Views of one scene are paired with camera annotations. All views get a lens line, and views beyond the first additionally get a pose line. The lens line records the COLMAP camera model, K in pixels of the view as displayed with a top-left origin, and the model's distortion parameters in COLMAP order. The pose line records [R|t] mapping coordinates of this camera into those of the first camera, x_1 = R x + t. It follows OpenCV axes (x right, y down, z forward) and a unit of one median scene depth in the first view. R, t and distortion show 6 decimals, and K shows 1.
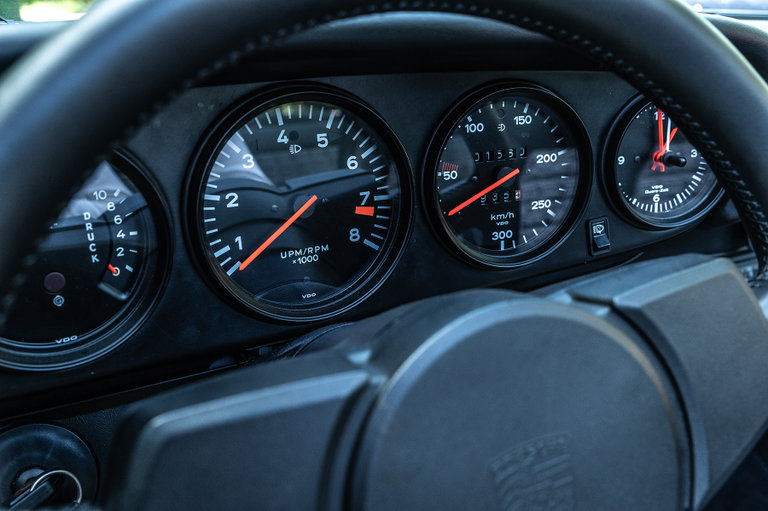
lens RADIAL K [[699.4, 0, 380.2], [0, 699.4, 252.9], [0, 0, 1]] dist [-0.009511, 0.000000]
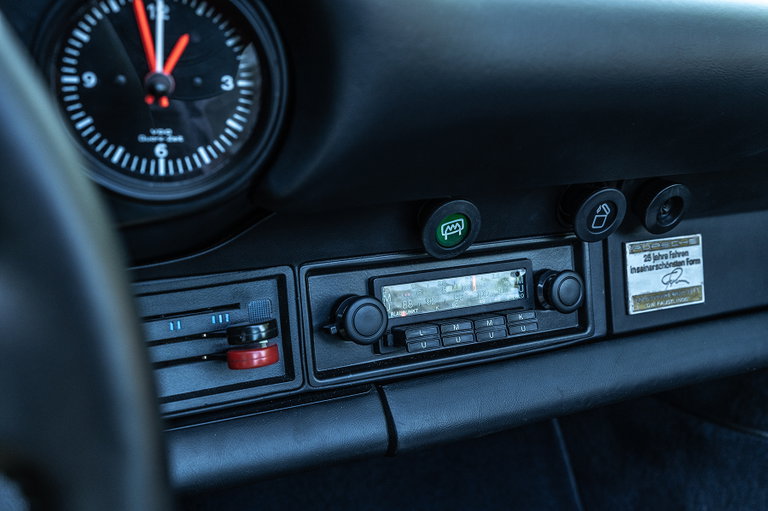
lens RADIAL K [[898.7, 0, 384.6], [0, 898.7, 253.7], [0, 0, 1]] dist [-0.008888, 0.000000]
pose [[0.993160, 0.104806, 0.051473, 0.663965], [-0.106587, 0.993751, 0.033150, -0.043062], [-0.047677, -0.038410, 0.998124, 0.252289]]
